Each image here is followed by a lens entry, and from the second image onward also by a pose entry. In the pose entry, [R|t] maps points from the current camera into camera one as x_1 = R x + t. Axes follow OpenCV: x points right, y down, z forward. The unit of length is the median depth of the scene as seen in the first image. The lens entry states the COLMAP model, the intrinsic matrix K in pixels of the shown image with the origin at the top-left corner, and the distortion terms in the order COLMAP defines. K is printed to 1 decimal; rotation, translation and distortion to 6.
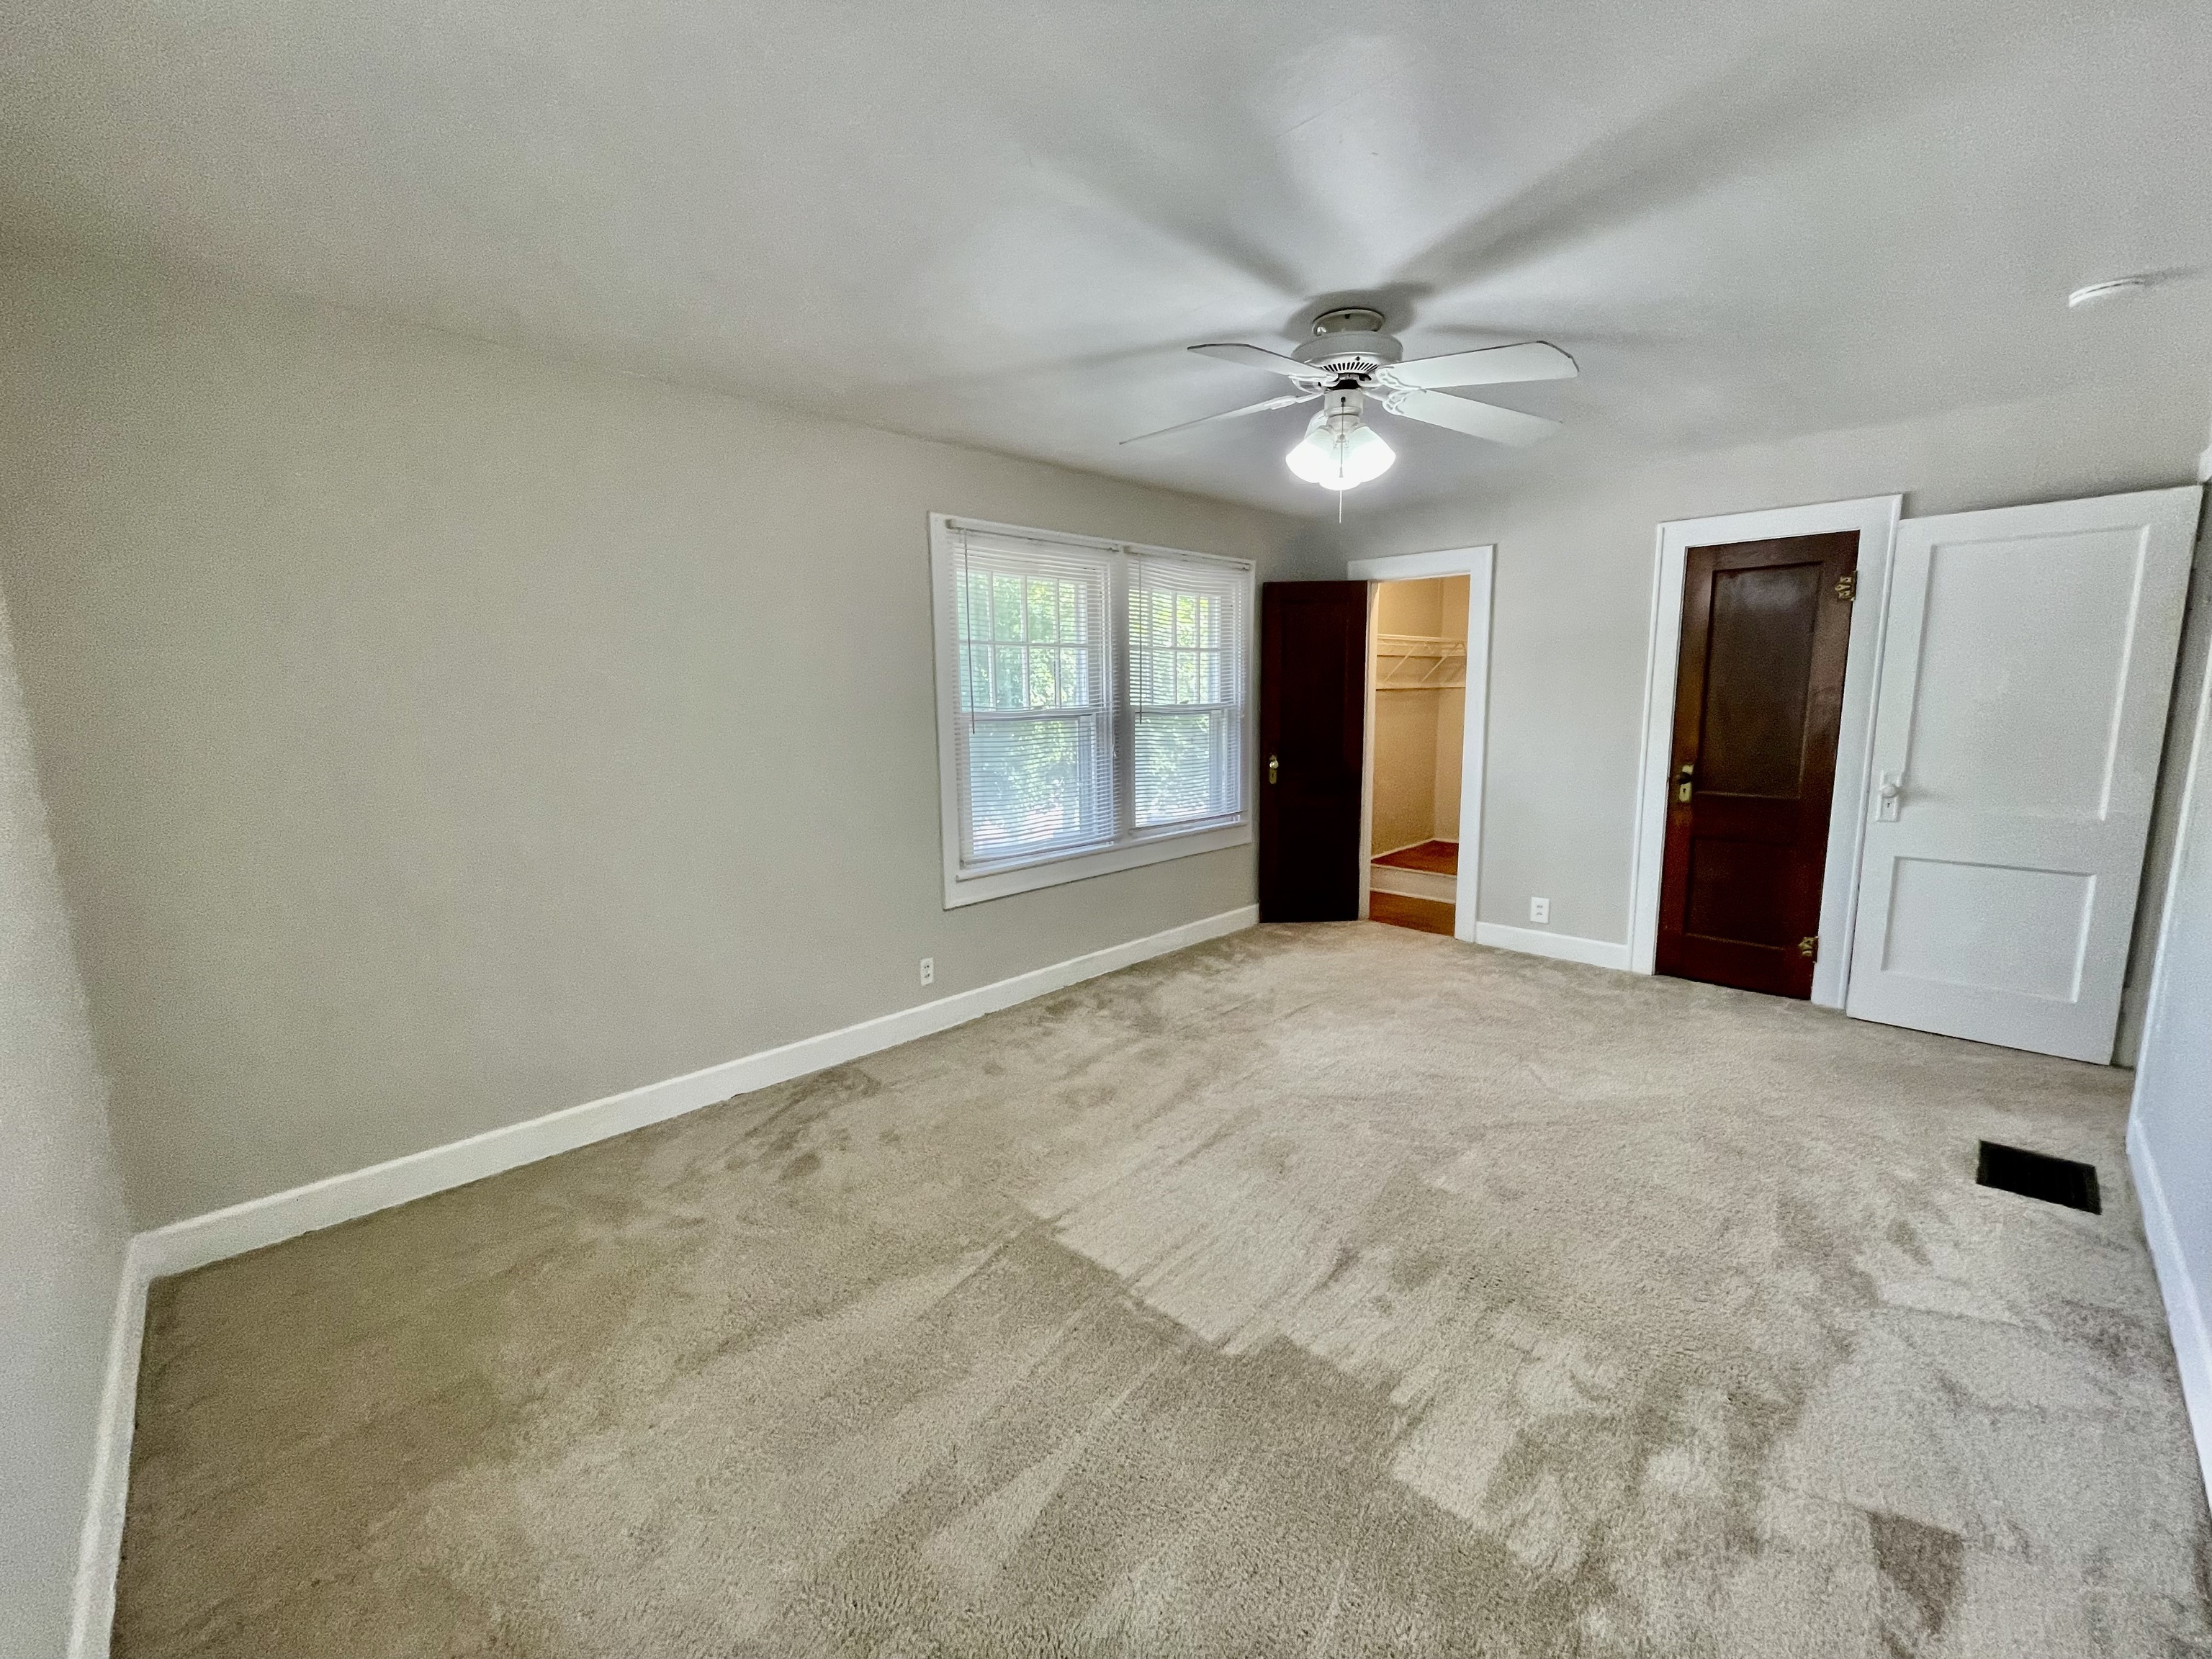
lens RADIAL K [[903.1, 0, 1097.5], [0, 903.1, 827.1], [0, 0, 1]] dist [-0.004768, 0.000092]
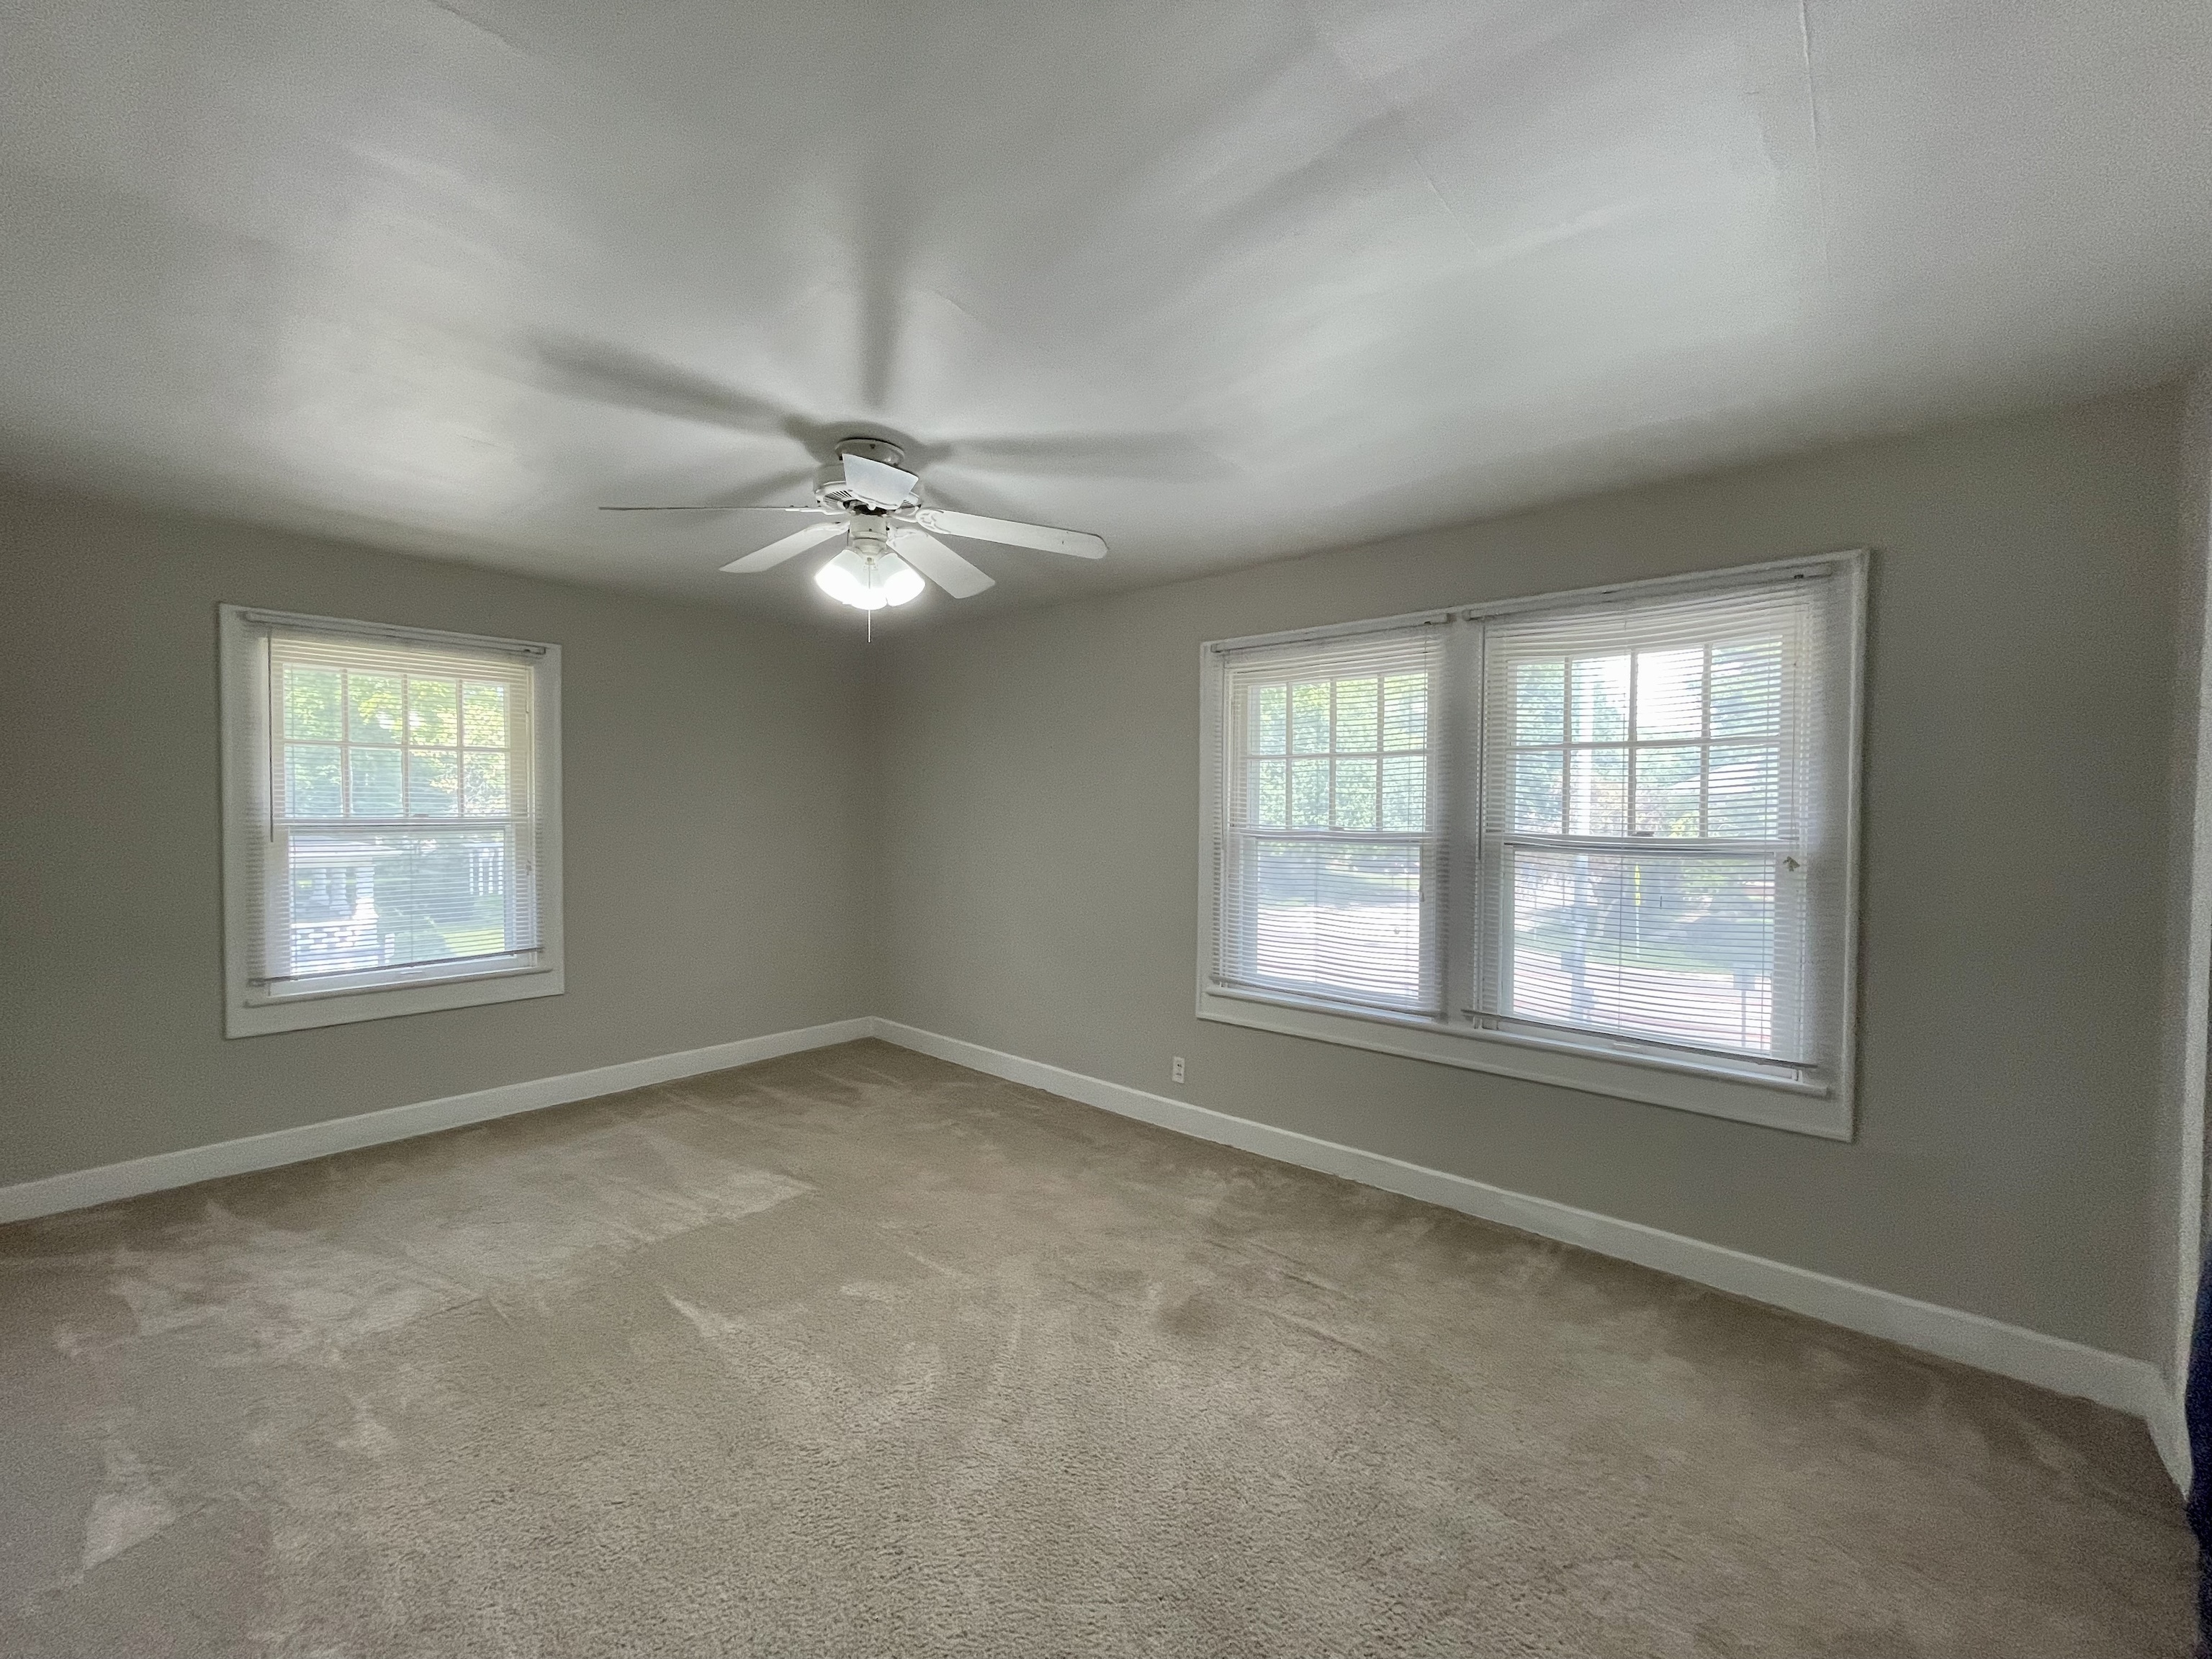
lens RADIAL K [[903.1, 0, 1097.8], [0, 903.1, 829.4], [0, 0, 1]] dist [-0.004768, 0.000092]
pose [[0.070263, 0.041078, -0.996682, 0.757201], [-0.159573, 0.986748, 0.029419, -0.118953], [0.984683, 0.156976, 0.075887, 0.706822]]
